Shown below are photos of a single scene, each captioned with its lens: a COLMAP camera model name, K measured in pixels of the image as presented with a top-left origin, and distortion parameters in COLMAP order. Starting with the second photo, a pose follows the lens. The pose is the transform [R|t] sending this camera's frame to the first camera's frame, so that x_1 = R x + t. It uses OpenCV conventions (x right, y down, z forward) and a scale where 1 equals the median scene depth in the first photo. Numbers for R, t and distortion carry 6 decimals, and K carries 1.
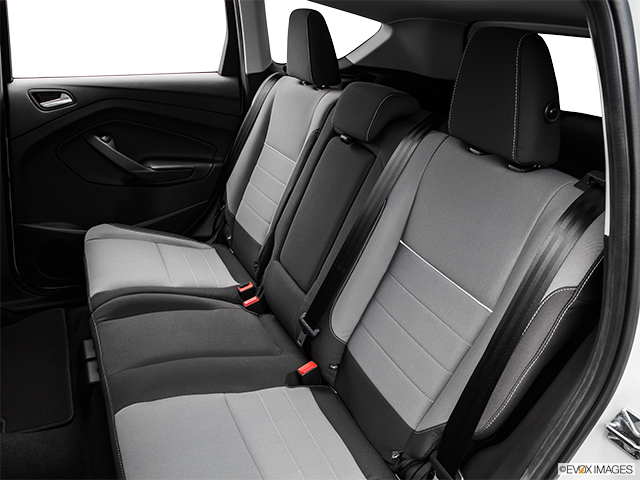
lens RADIAL K [[476.2, 0, 320.0], [0, 476.2, 240.0], [0, 0, 1]] dist [-0.109353, 0.006930]
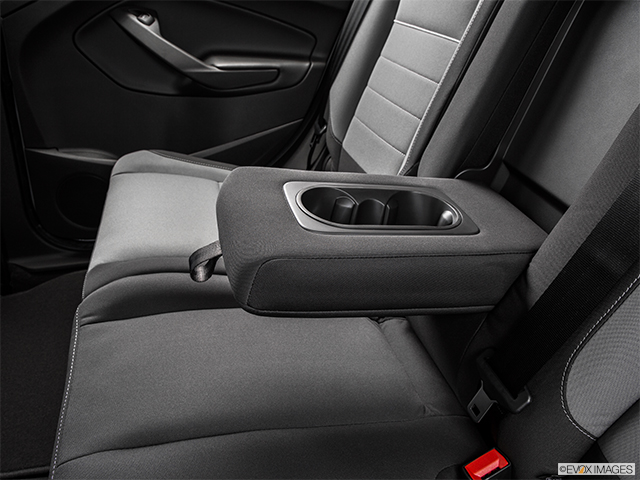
lens RADIAL K [[476.2, 0, 320.0], [0, 476.2, 240.0], [0, 0, 1]] dist [-0.109353, 0.006930]
pose [[0.976599, 0.058221, -0.207039, -0.071232], [-0.034381, 0.992544, 0.116938, 0.005225], [0.212303, -0.107084, 0.971319, 0.378336]]
